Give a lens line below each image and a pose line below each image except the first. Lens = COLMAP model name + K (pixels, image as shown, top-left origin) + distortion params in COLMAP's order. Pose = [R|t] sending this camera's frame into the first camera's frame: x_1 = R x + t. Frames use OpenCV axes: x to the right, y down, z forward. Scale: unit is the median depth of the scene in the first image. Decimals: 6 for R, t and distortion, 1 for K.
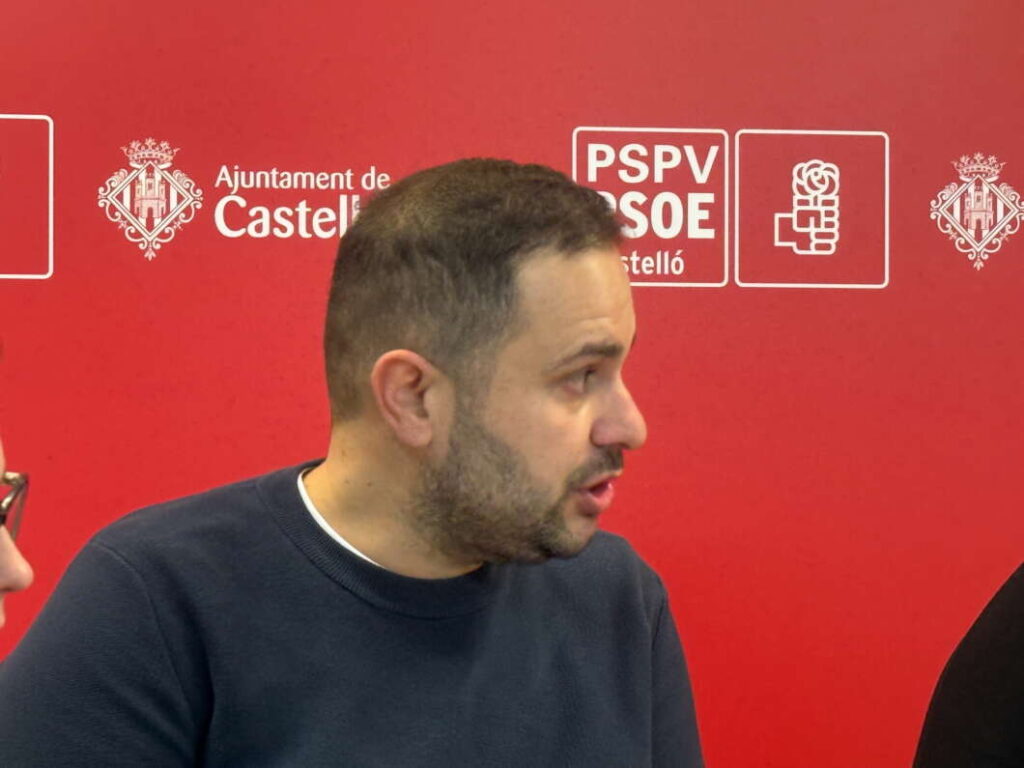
lens RADIAL K [[3029.2, 0, 516.6], [0, 3029.2, 383.1], [0, 0, 1]] dist [0.087719, -0.443889]
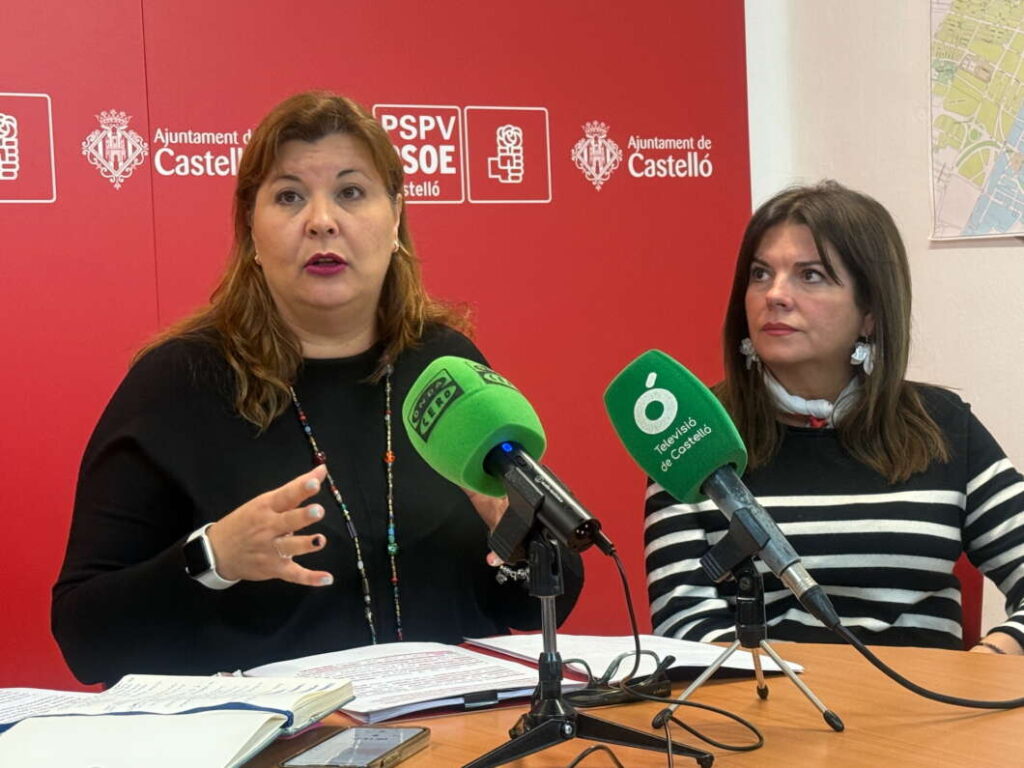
lens RADIAL K [[2053.5, 0, 517.6], [0, 2053.5, 388.4], [0, 0, 1]] dist [0.083782, 0.578502]
pose [[0.926217, -0.049446, 0.373733, -0.324396], [0.027384, 0.997567, 0.064115, -0.002204], [-0.375994, -0.049150, 0.925318, -0.045075]]
